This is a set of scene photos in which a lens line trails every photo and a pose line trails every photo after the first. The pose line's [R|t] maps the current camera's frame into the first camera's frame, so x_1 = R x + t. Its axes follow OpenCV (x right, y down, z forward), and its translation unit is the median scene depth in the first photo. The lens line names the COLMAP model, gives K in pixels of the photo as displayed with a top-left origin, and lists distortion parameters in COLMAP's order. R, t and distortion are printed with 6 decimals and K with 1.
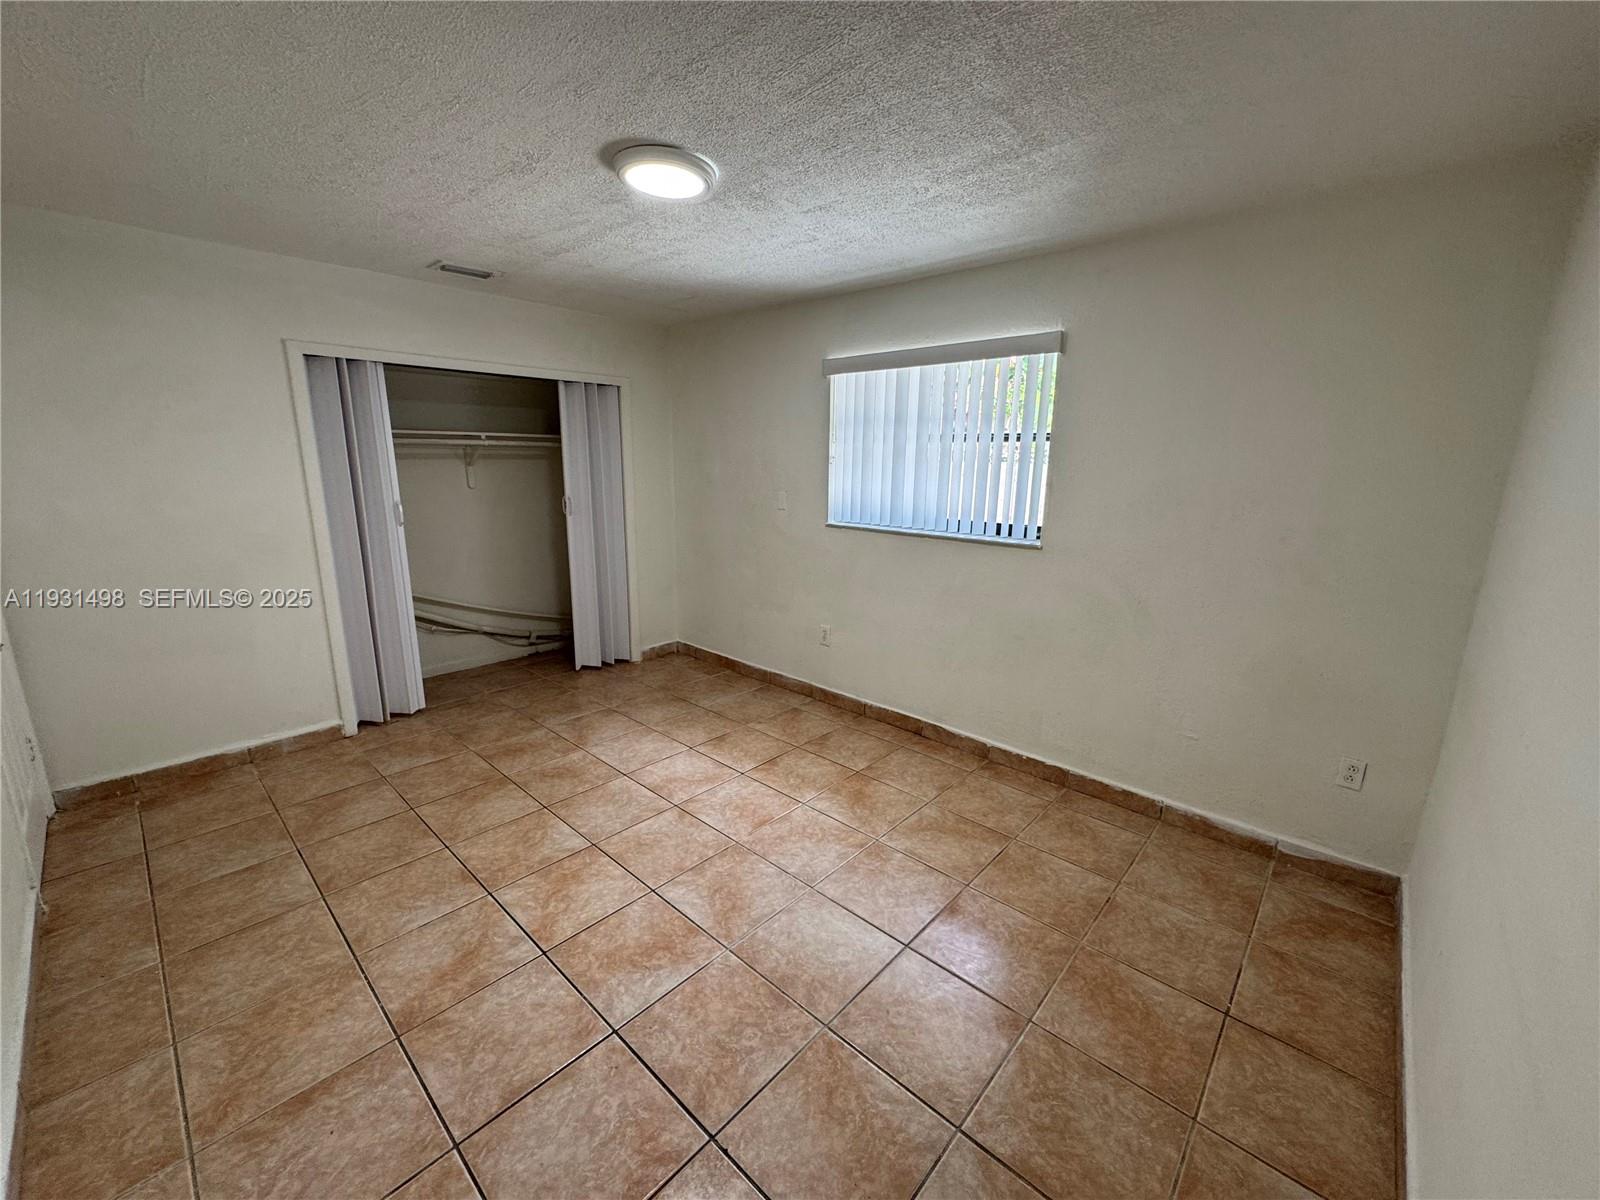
lens RADIAL K [[637.8, 0, 798.8], [0, 637.8, 599.3], [0, 0, 1]] dist [-0.001511, -0.000295]
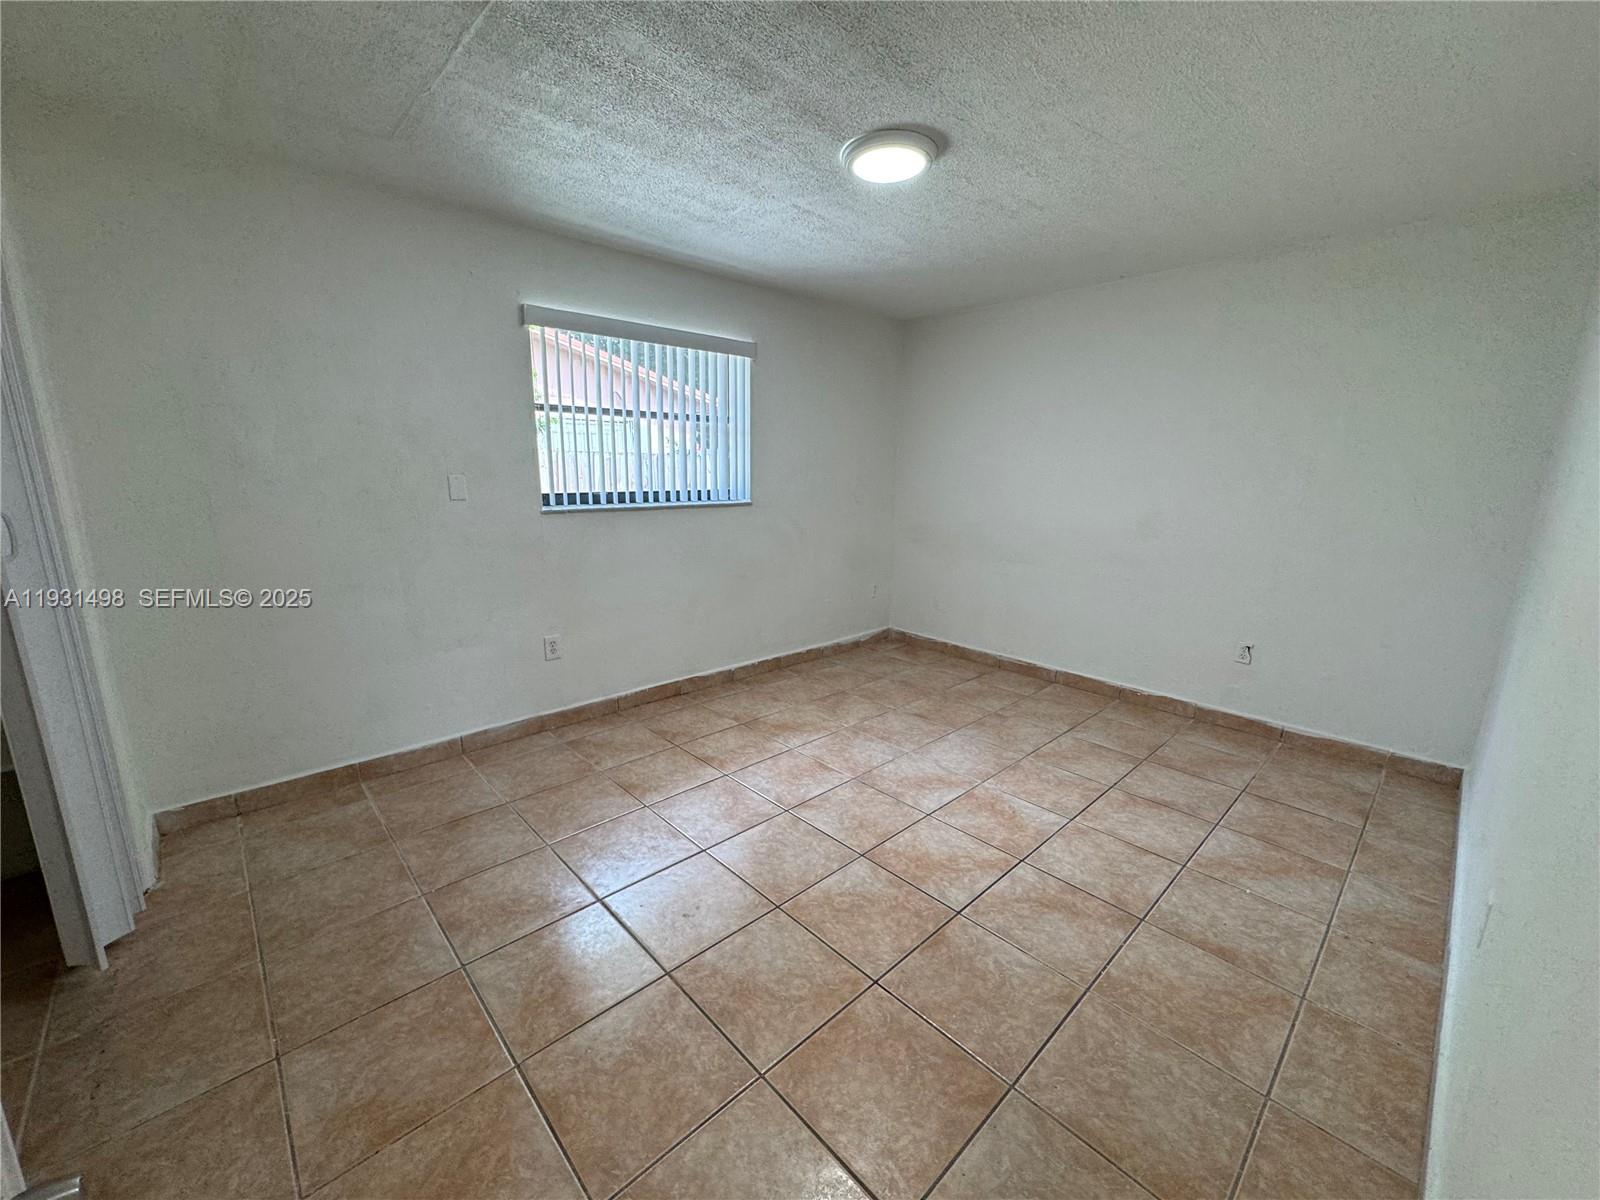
lens RADIAL K [[637.8, 0, 807.3], [0, 637.8, 594.2], [0, 0, 1]] dist [-0.001511, -0.000295]
pose [[0.070510, -0.213663, 0.974359, -0.933848], [0.203285, 0.959370, 0.195665, -0.132556], [-0.976577, 0.184277, 0.111079, 0.754267]]
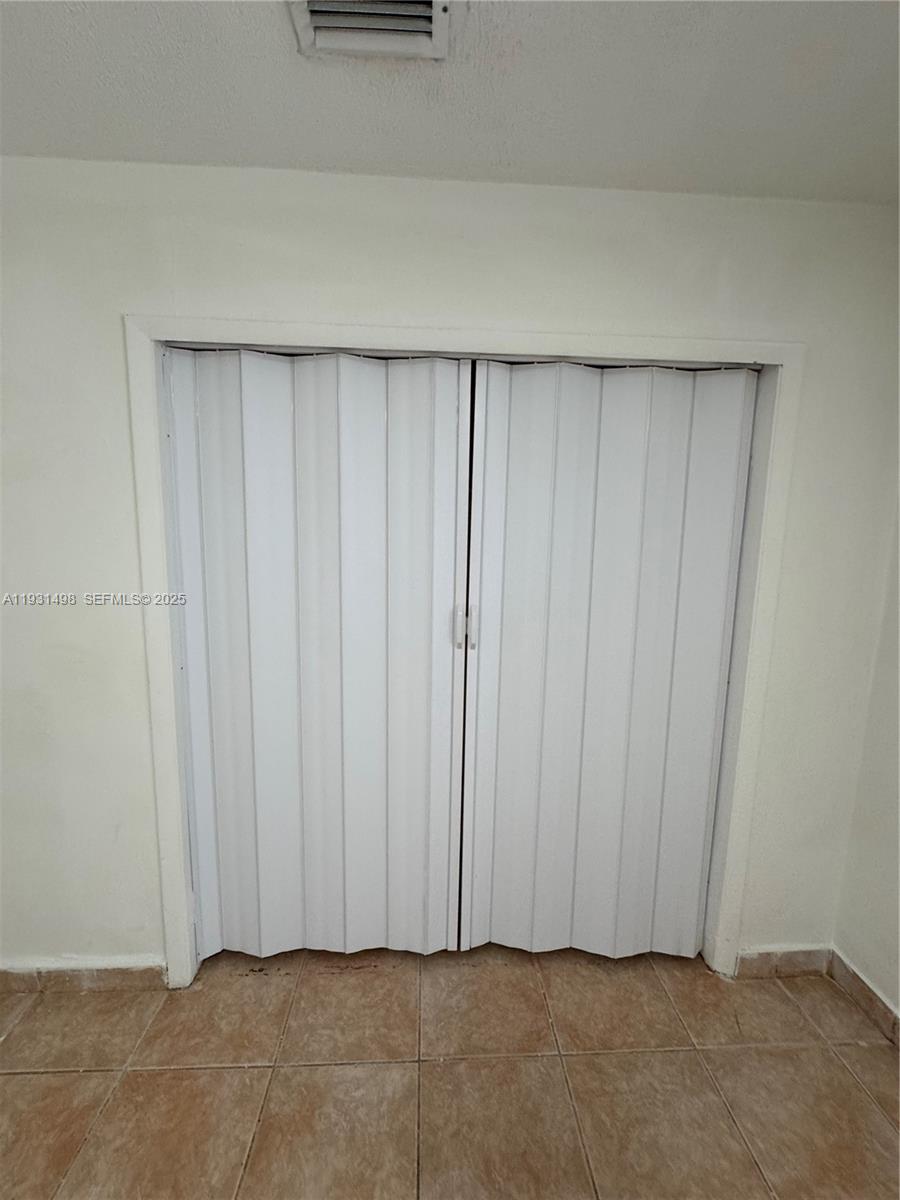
lens RADIAL K [[478.3, 0, 450.9], [0, 478.3, 597.3], [0, 0, 1]] dist [-0.001511, -0.000295]
pose [[0.707462, 0.094816, -0.700363, -0.277781], [-0.163766, 0.985982, -0.031943, -0.193498], [0.687516, 0.137294, 0.713072, 0.914423]]
